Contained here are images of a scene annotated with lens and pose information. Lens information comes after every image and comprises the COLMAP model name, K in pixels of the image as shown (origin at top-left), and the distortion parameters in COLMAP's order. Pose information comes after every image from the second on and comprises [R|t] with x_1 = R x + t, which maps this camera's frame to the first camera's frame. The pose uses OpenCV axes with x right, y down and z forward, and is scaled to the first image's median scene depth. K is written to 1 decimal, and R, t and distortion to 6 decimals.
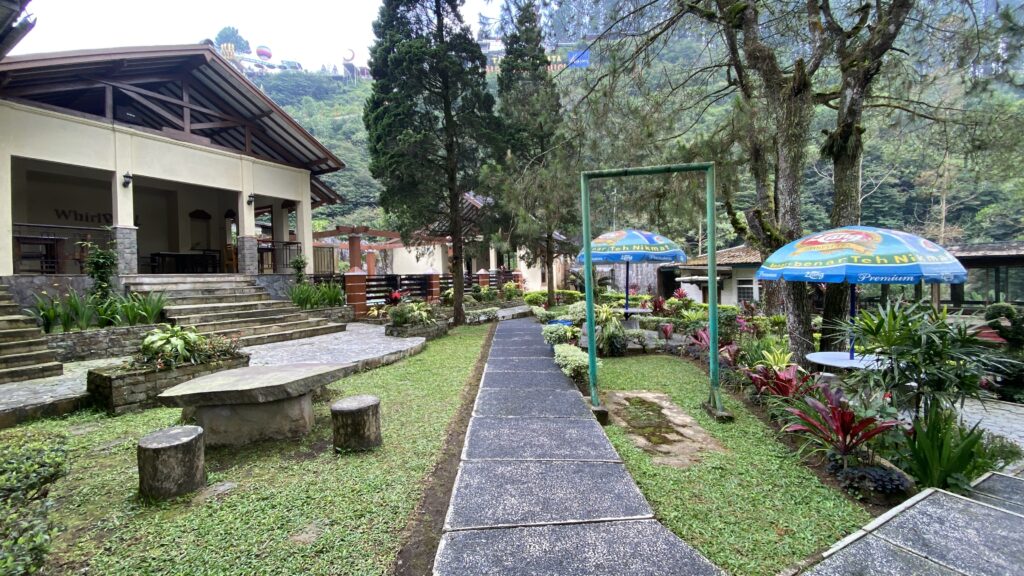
lens RADIAL K [[413.3, 0, 510.6], [0, 413.3, 286.6], [0, 0, 1]] dist [0.015334, -0.018607]
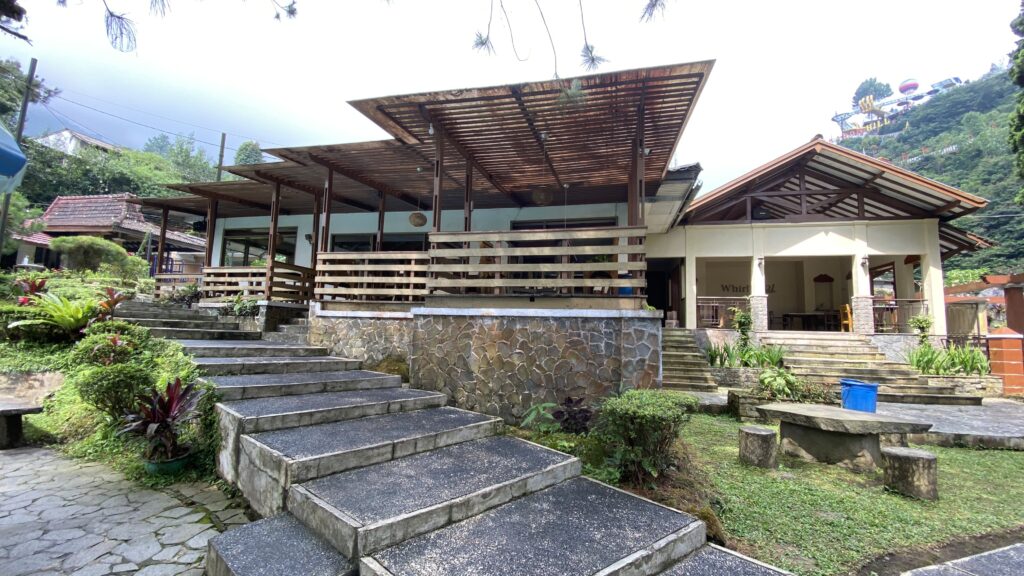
lens RADIAL K [[413.3, 0, 510.6], [0, 413.3, 286.6], [0, 0, 1]] dist [0.015334, -0.018607]
pose [[0.246911, -0.080015, -0.965729, 0.171462], [-0.058694, 0.993520, -0.097325, 0.006890], [0.967259, 0.080713, 0.240615, -0.114134]]
